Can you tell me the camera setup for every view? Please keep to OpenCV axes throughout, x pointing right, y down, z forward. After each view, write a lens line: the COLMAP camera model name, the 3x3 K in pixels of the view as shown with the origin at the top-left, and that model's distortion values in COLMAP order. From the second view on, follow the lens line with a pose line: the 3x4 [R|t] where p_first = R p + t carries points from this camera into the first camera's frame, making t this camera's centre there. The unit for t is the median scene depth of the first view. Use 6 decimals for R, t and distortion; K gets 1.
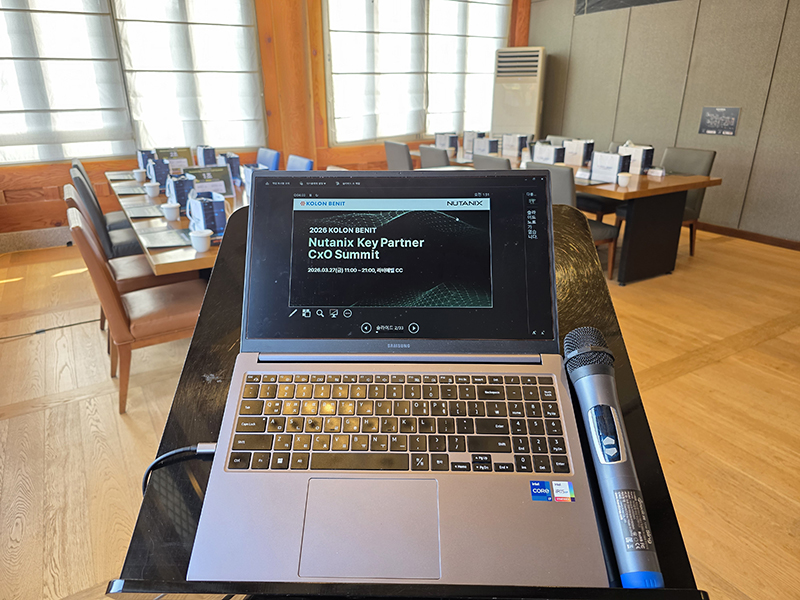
lens RADIAL K [[544.5, 0, 391.1], [0, 544.5, 293.5], [0, 0, 1]] dist [0.037297, -0.036763]
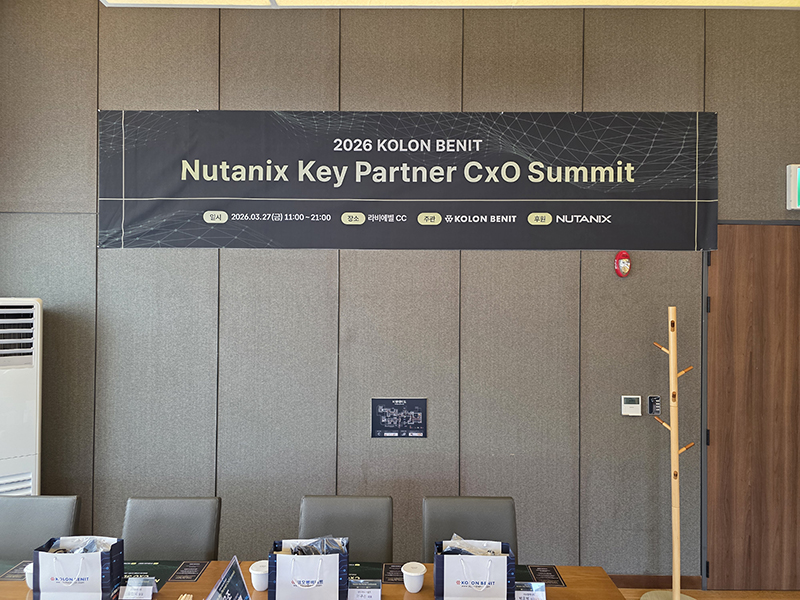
lens RADIAL K [[534.2, 0, 394.2], [0, 534.2, 301.4], [0, 0, 1]] dist [0.062970, -0.052259]
pose [[0.503134, 0.013867, 0.864097, 0.020670], [0.298628, 0.935490, -0.188893, -0.331610], [-0.810973, 0.353082, 0.466535, 0.658031]]
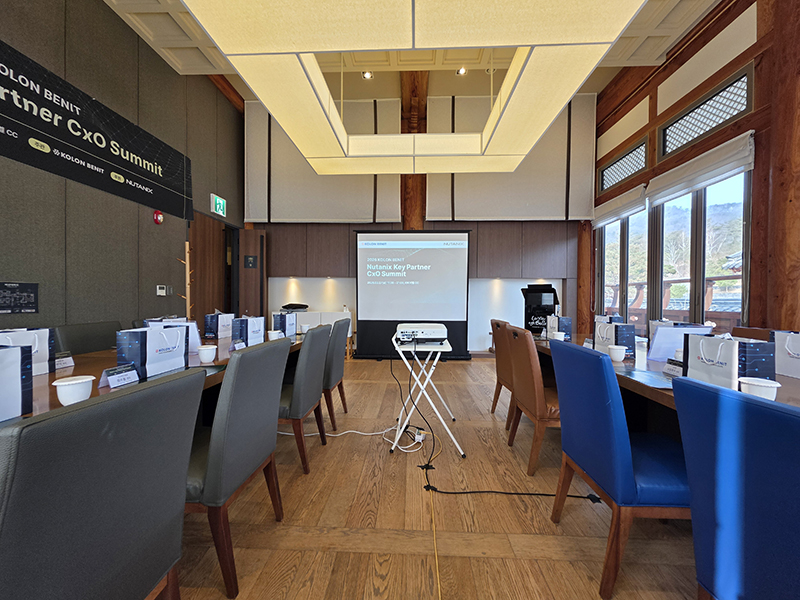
lens RADIAL K [[318.5, 0, 399.3], [0, 318.5, 302.2], [0, 0, 1]] dist [0.001551, -0.000496]
pose [[-0.841215, -0.003606, 0.540689, -0.158960], [0.192785, 0.932257, 0.306155, -0.349219], [-0.505165, 0.361778, -0.783533, 1.104124]]
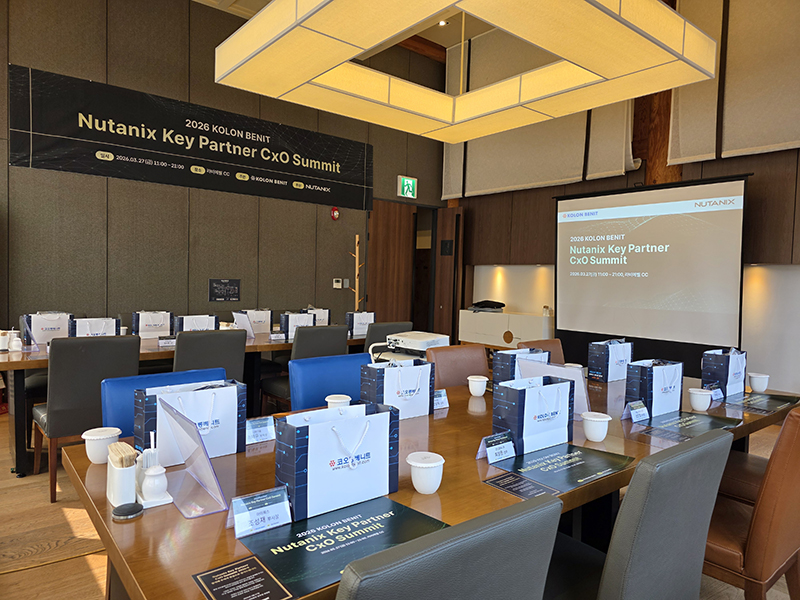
lens RADIAL K [[538.0, 0, 400.2], [0, 538.0, 305.2], [0, 0, 1]] dist [0.059443, -0.053945]
pose [[-0.160596, -0.043997, 0.986039, -0.625155], [0.327147, 0.940162, 0.095233, -0.276152], [-0.931227, 0.337874, -0.136593, 0.833903]]
